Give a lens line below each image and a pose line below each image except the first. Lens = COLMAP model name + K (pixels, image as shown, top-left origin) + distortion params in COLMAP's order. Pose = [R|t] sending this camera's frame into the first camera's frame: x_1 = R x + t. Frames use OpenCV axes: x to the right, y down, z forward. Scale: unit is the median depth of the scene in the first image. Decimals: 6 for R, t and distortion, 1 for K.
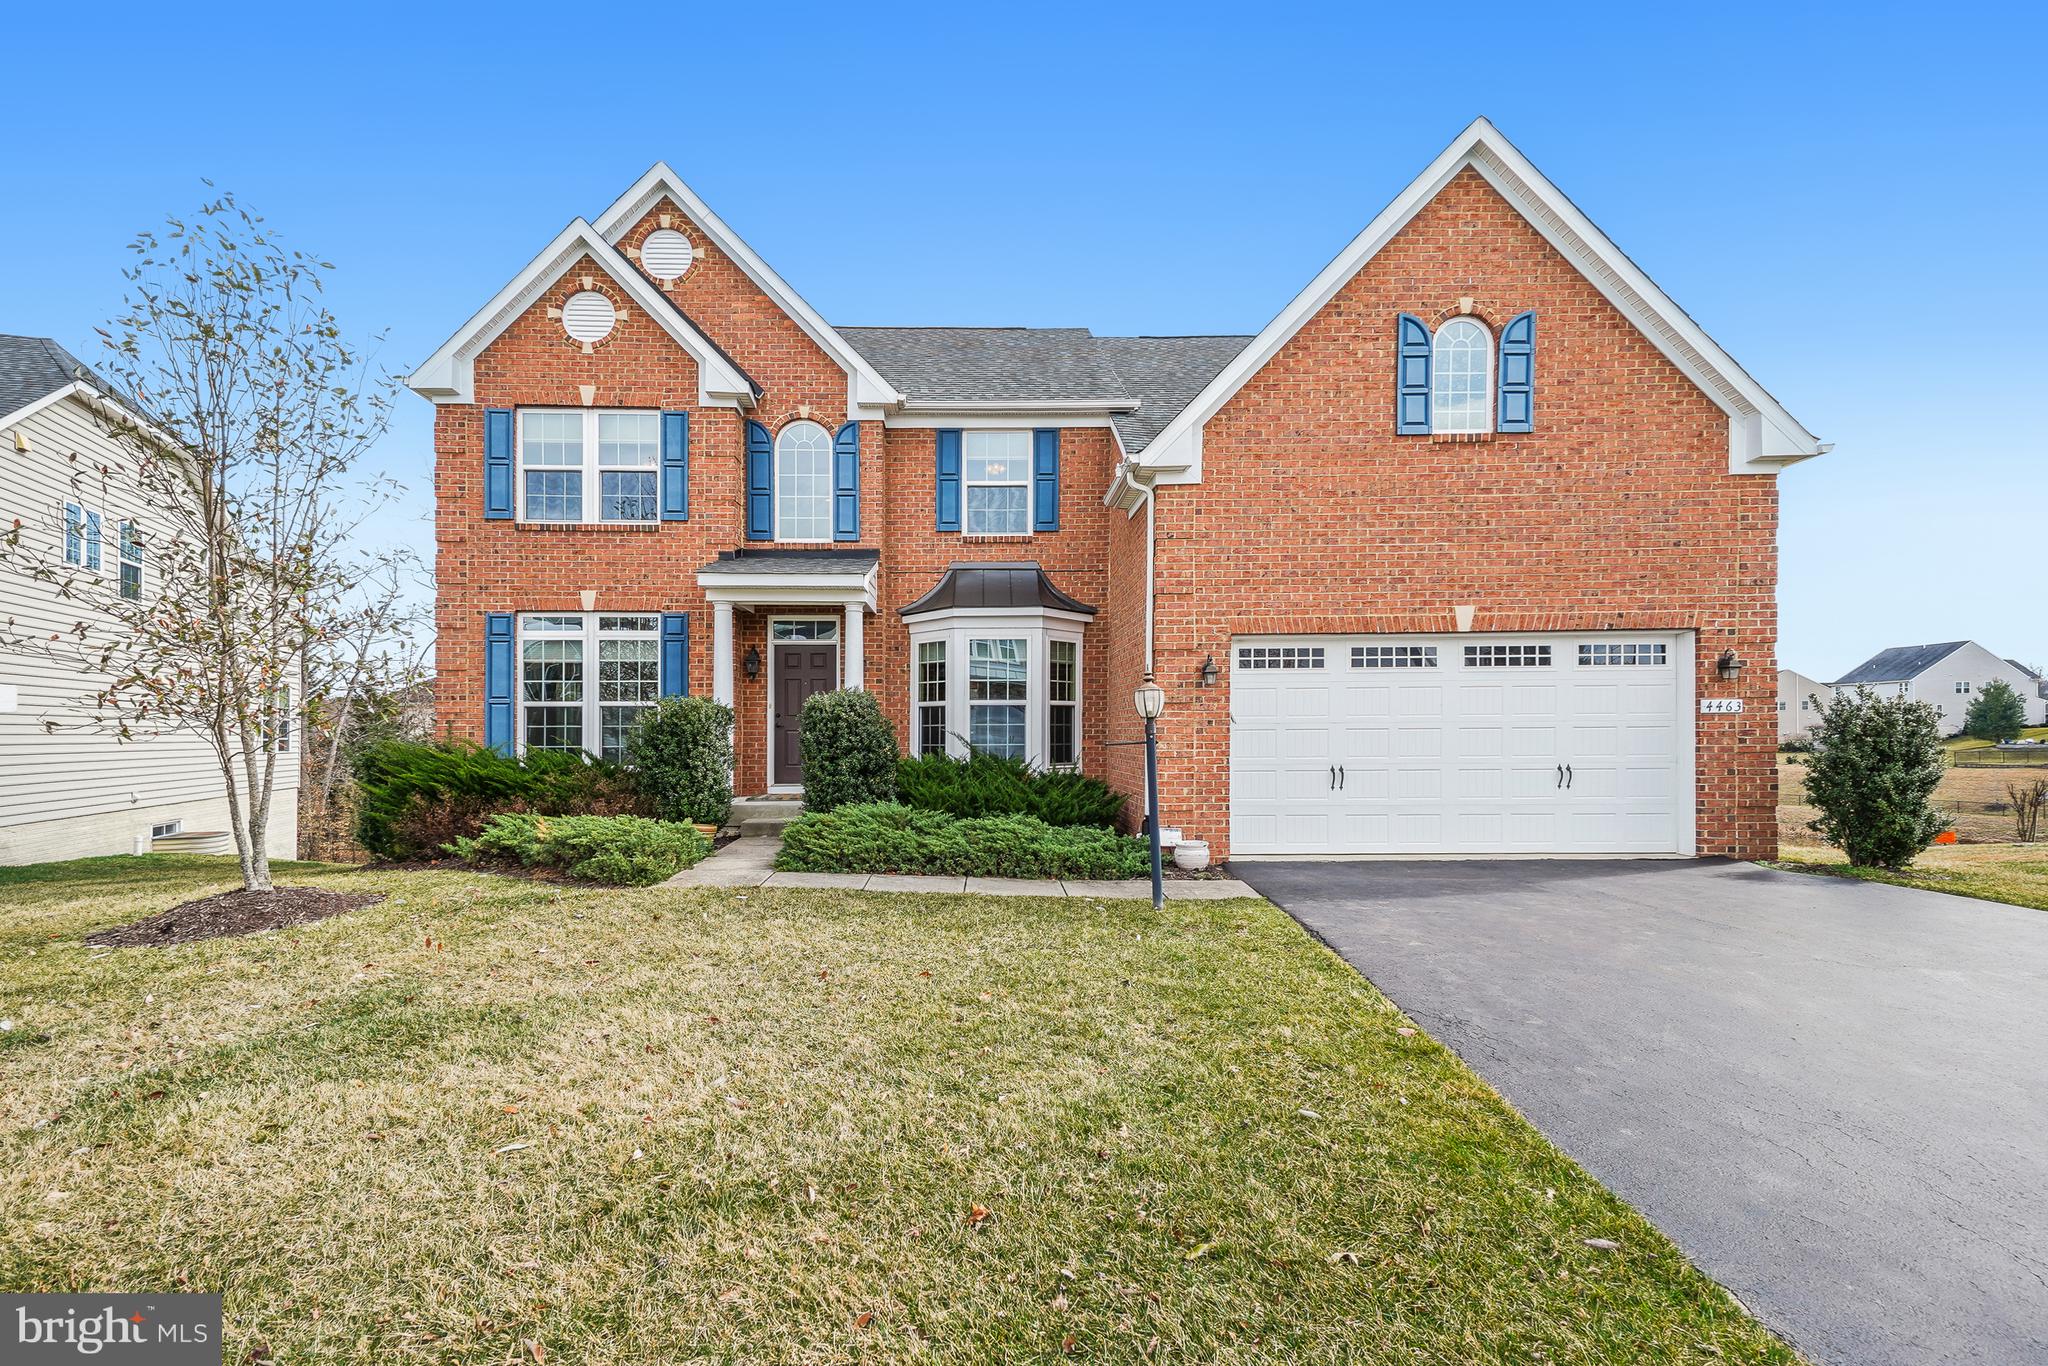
lens RADIAL K [[908.5, 0, 1025.3], [0, 908.5, 741.4], [0, 0, 1]] dist [0.029998, -0.013561]
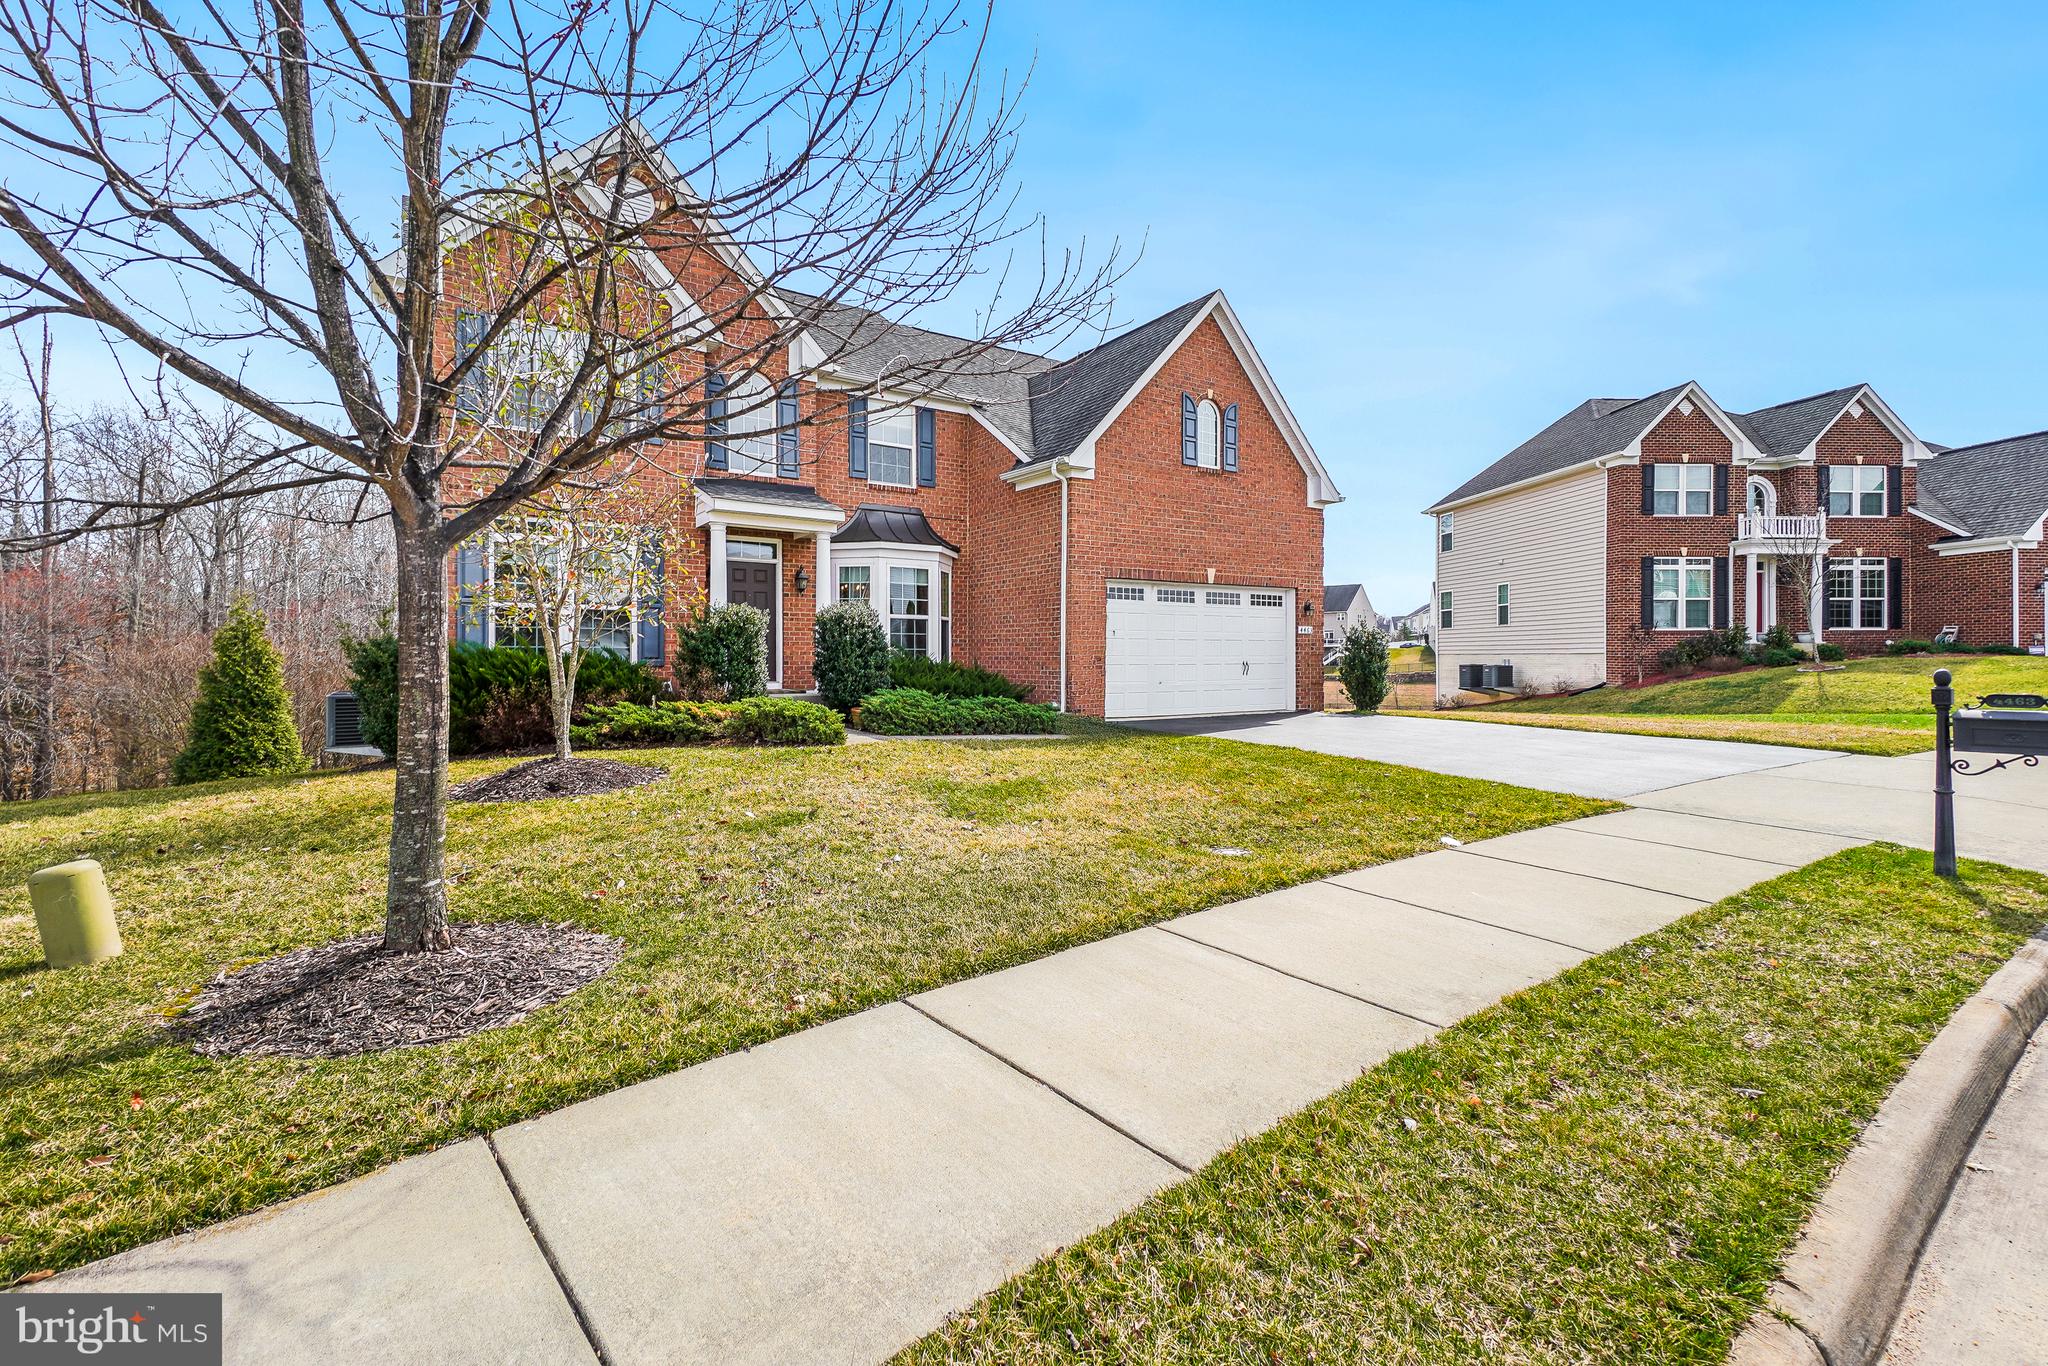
lens RADIAL K [[941.4, 0, 1014.8], [0, 941.4, 657.0], [0, 0, 1]] dist [0.002662, 0.015639]
pose [[0.814669, 0.001726, 0.579924, -0.836214], [-0.000975, 0.999998, -0.001606, 0.020517], [-0.579925, 0.000743, 0.814669, -0.221742]]
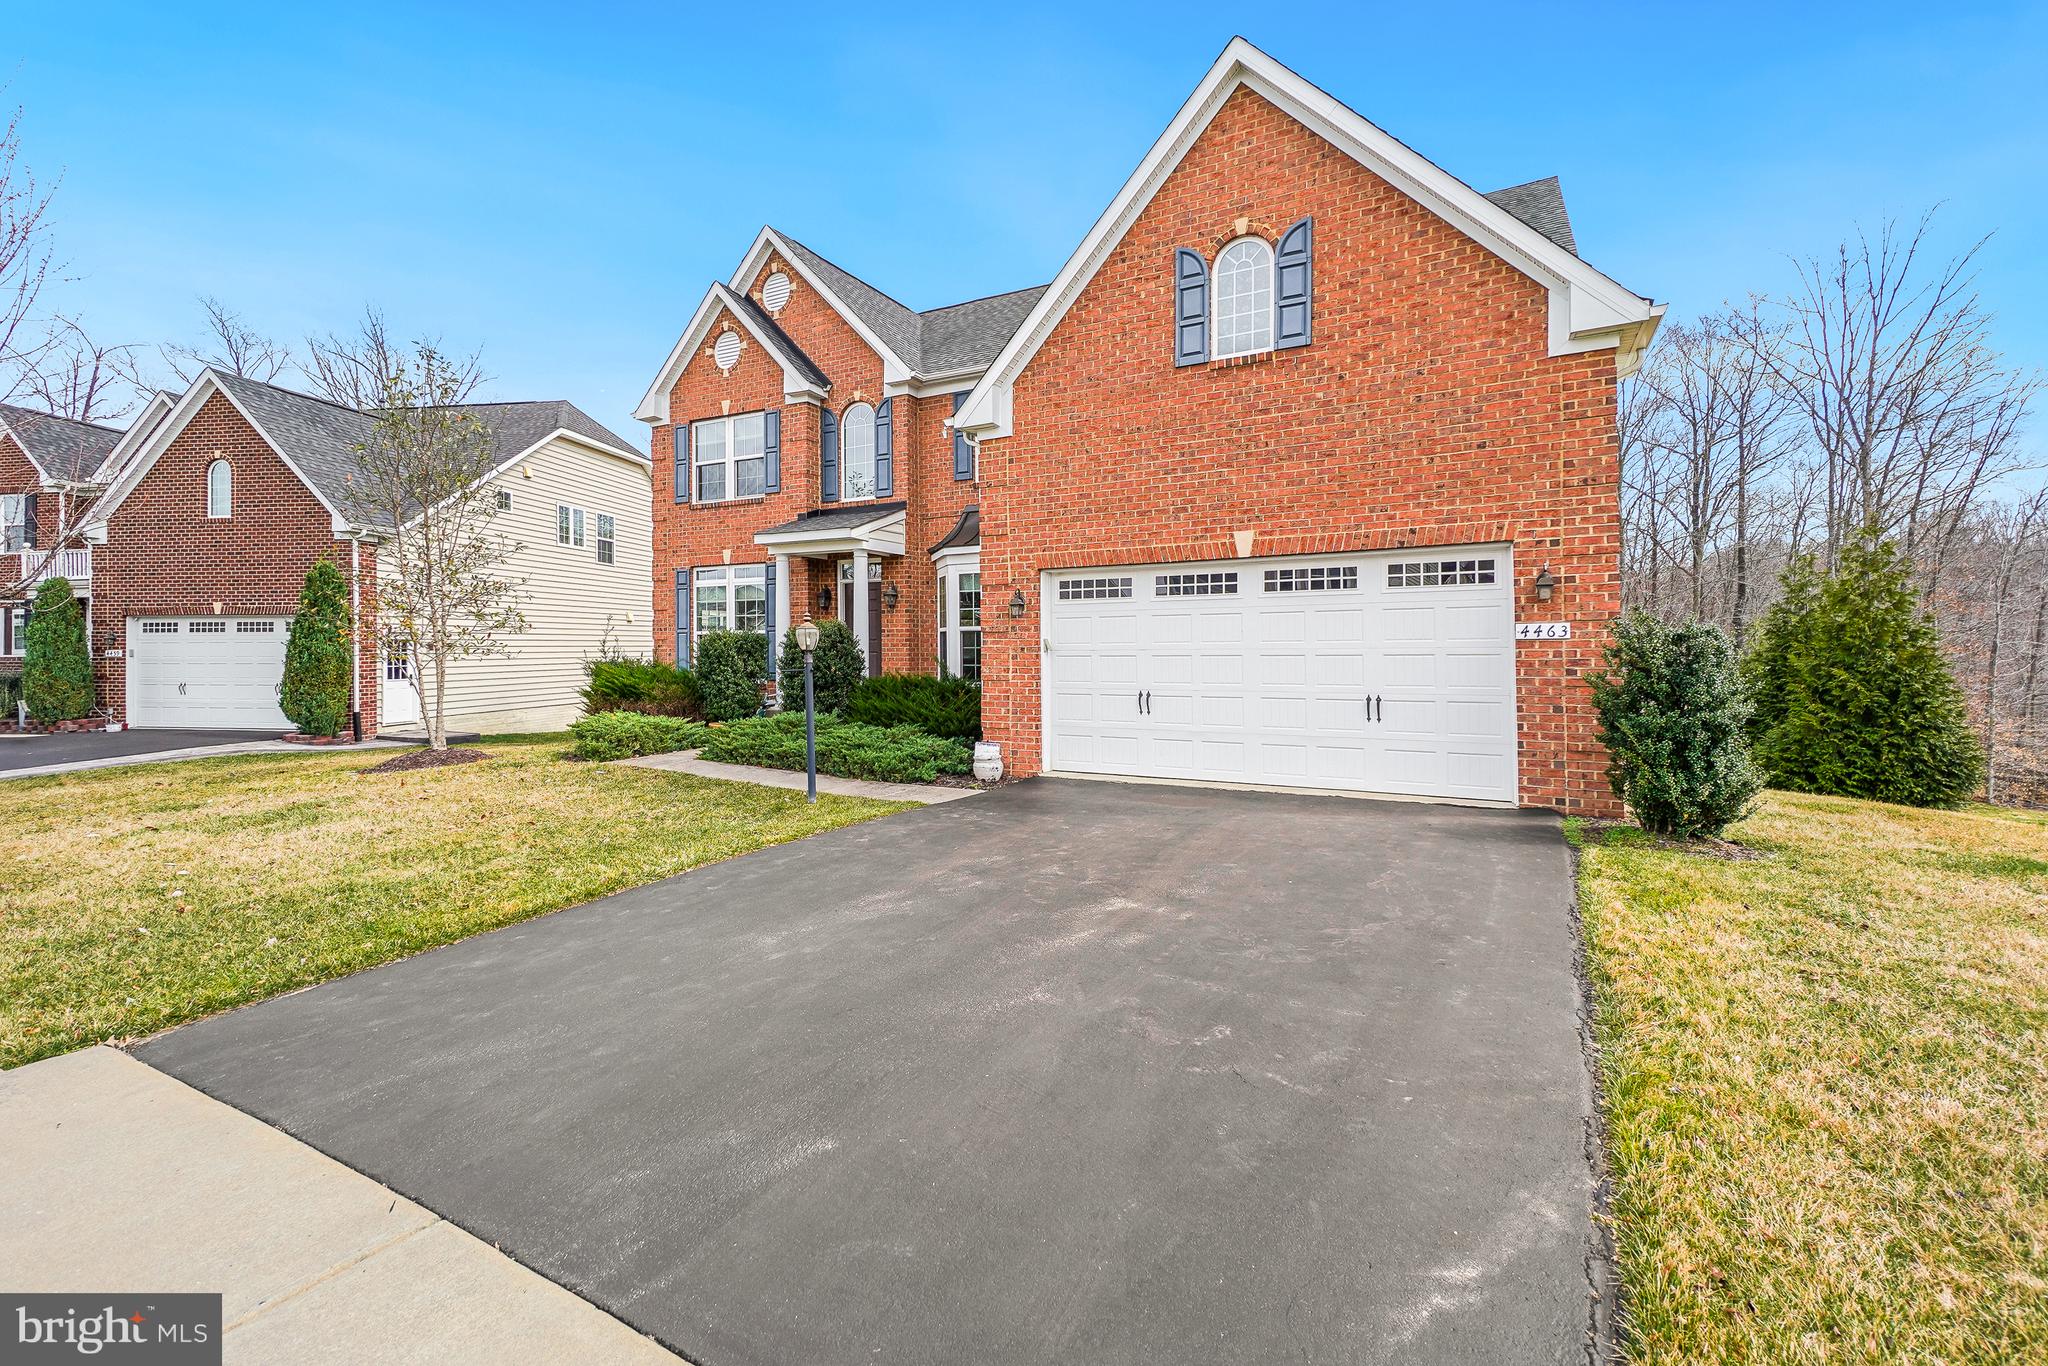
lens RADIAL K [[941.4, 0, 1014.8], [0, 941.4, 657.0], [0, 0, 1]] dist [0.002662, 0.015639]
pose [[0.862566, 0.005587, -0.505914, 0.778145], [-0.003342, 0.999980, 0.005346, -0.017631], [0.505934, -0.002920, 0.862567, 0.003931]]
